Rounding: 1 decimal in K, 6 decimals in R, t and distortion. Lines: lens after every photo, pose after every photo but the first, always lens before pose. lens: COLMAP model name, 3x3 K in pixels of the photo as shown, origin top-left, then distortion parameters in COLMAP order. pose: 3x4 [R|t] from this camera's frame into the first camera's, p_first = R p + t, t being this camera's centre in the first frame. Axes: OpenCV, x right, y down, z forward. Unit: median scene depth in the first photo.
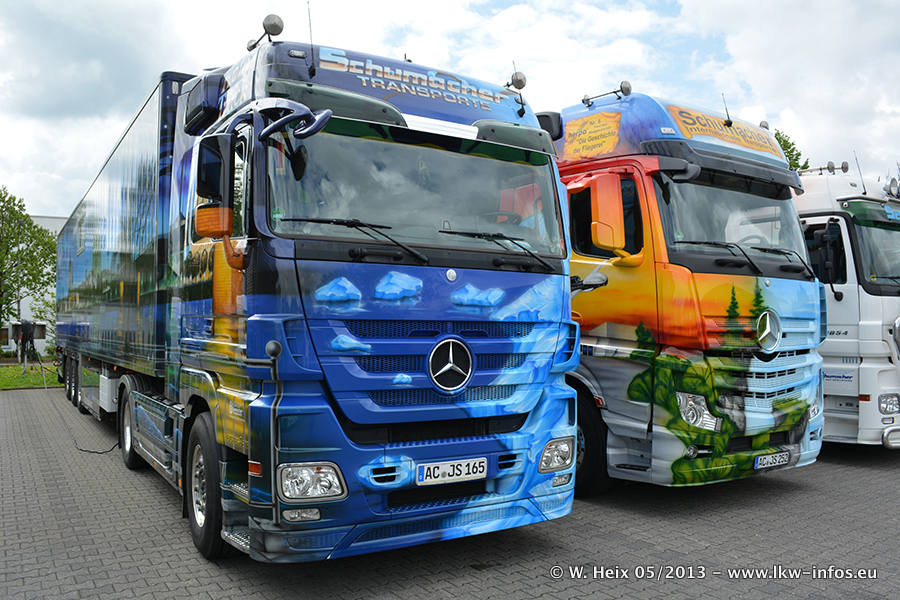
lens RADIAL K [[719.5, 0, 424.8], [0, 719.5, 317.5], [0, 0, 1]] dist [-0.099006, 0.026028]
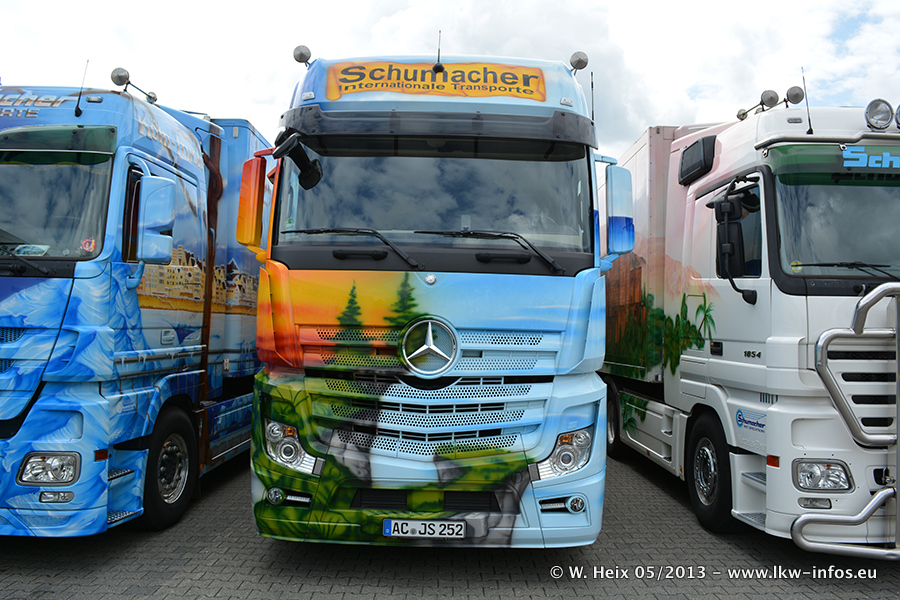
lens RADIAL K [[719.5, 0, 448.0], [0, 719.5, 296.2], [0, 0, 1]] dist [-0.099006, 0.026028]
pose [[0.855322, -0.008576, -0.518026, 0.952451], [-0.009884, 0.999411, -0.032865, -0.009195], [0.518002, 0.033230, 0.854734, 0.413488]]
